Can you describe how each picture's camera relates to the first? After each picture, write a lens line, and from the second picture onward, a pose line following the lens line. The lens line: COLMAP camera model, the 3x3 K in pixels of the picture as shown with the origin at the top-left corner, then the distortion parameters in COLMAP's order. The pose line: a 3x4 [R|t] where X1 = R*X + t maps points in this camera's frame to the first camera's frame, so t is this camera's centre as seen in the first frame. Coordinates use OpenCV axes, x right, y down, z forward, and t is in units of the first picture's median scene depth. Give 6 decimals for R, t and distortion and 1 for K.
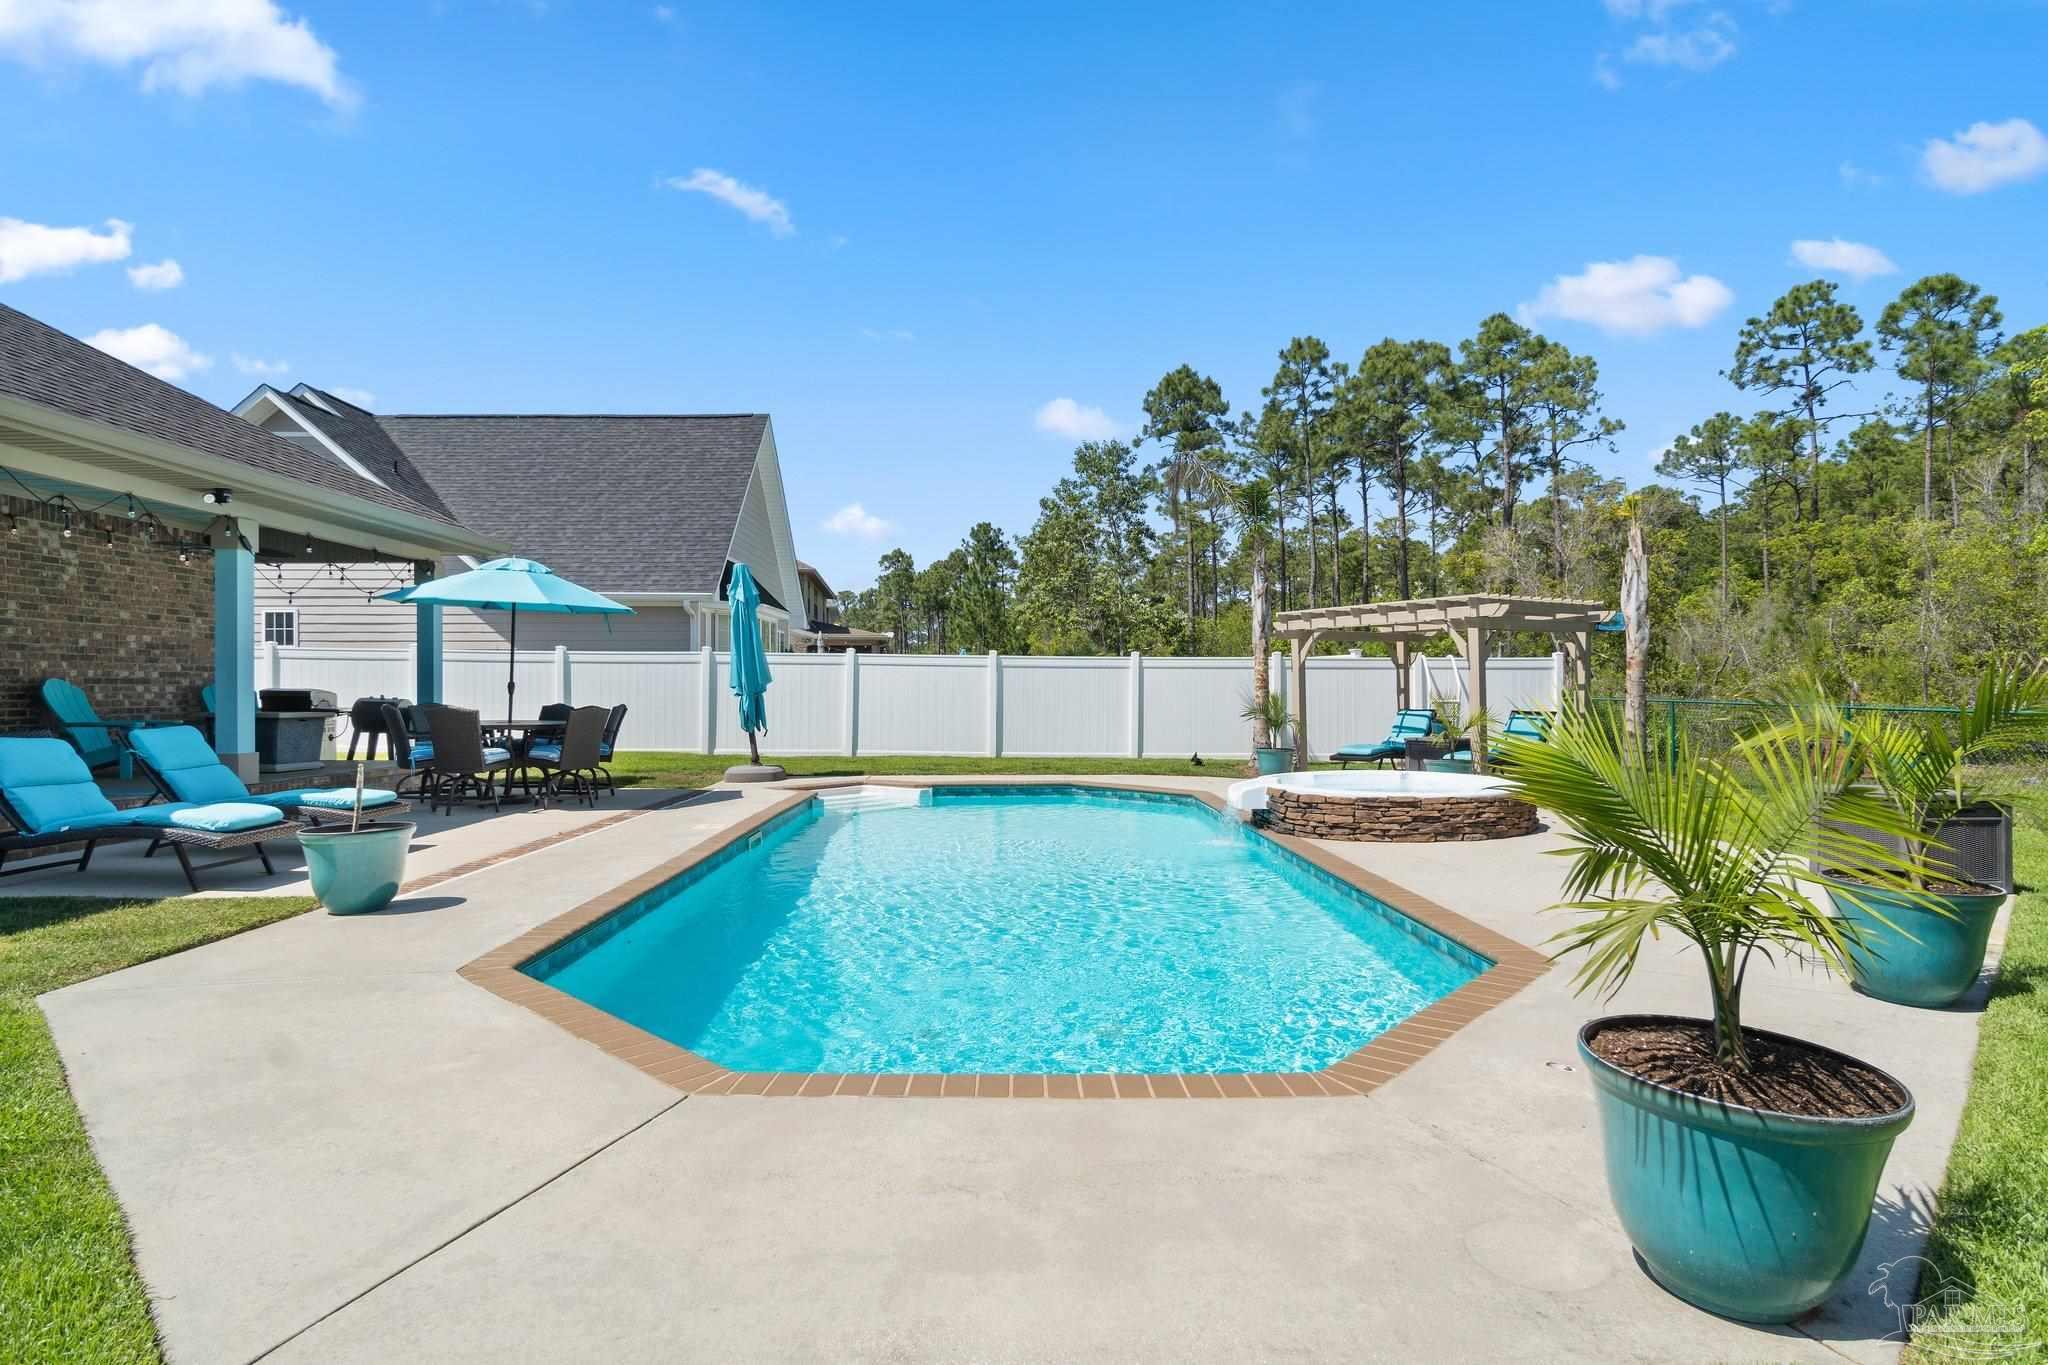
lens RADIAL K [[1032.1, 0, 1013.3], [0, 1032.1, 677.4], [0, 0, 1]] dist [0.004671, 0.000676]
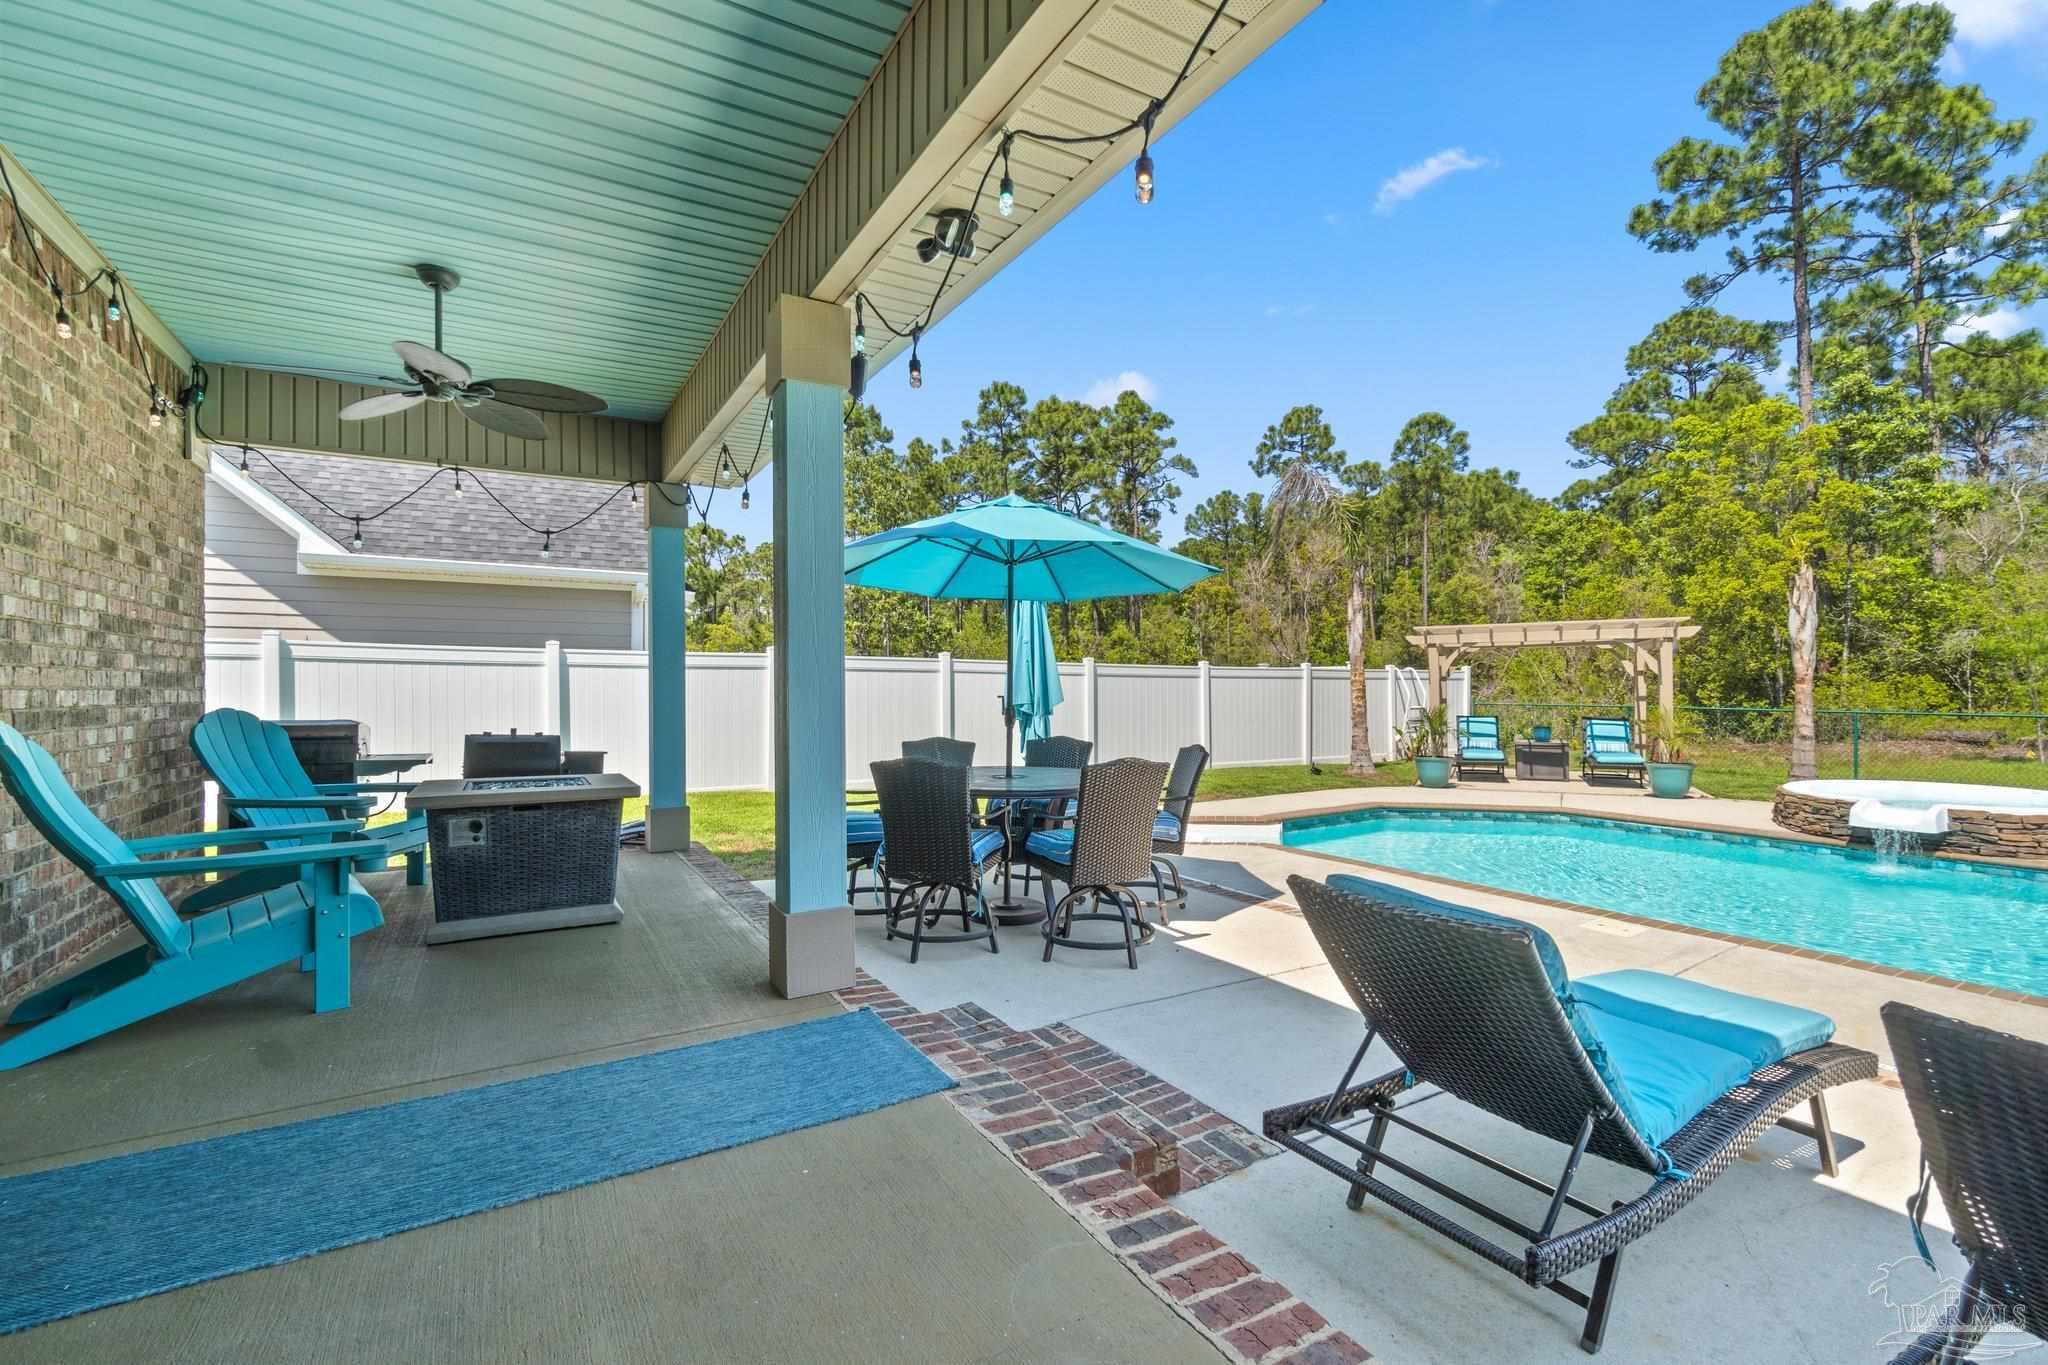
lens RADIAL K [[878.1, 0, 1027.4], [0, 878.1, 692.3], [0, 0, 1]] dist [-0.003946, 0.001903]
pose [[0.871661, -0.002560, 0.490102, -0.233094], [-0.005313, 0.999878, 0.014673, -0.003379], [-0.490080, -0.015394, 0.871542, 0.182888]]
